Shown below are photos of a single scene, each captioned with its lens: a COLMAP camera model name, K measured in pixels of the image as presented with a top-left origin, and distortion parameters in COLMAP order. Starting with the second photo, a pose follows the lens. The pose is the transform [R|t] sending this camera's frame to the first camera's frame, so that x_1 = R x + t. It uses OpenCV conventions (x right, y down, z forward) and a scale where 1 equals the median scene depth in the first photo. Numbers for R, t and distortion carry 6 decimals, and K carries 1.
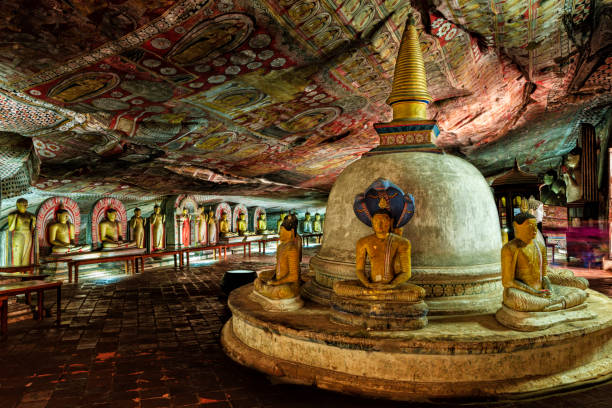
lens RADIAL K [[441.4, 0, 306.0], [0, 441.4, 204.0], [0, 0, 1]] dist [0.003296, -0.003981]
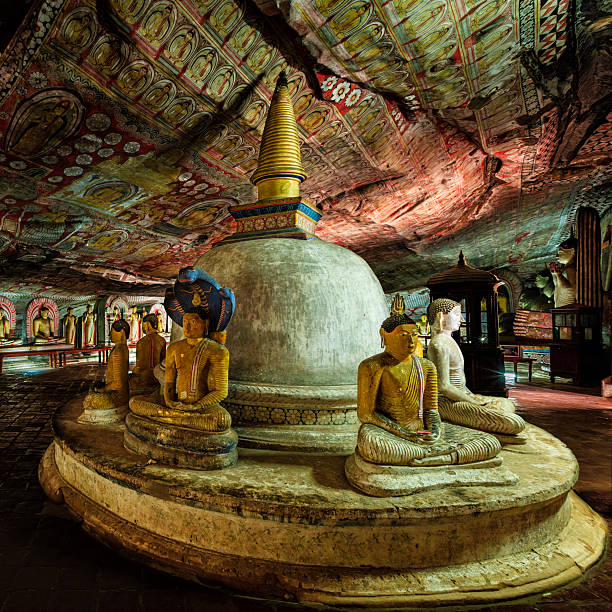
lens RADIAL K [[407.2, 0, 152.0], [0, 407.2, 306.5], [0, 0, 1]] dist [0.002439, -0.001630]
pose [[0.960396, 0.014053, -0.278283, 0.195810], [-0.014236, 0.999898, 0.001361, 0.006489], [0.278274, 0.002655, 0.960498, 0.182711]]
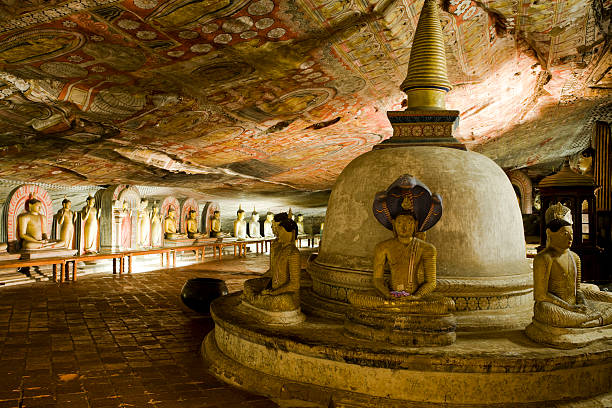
lens RADIAL K [[539.7, 0, 311.5], [0, 539.7, 202.5], [0, 0, 1]] dist [-0.002897, 0.064623]
pose [[0.994456, 0.034926, 0.099186, -0.079258], [-0.034867, 0.999389, -0.002338, 0.003759], [-0.099207, -0.001133, 0.995066, -0.034592]]
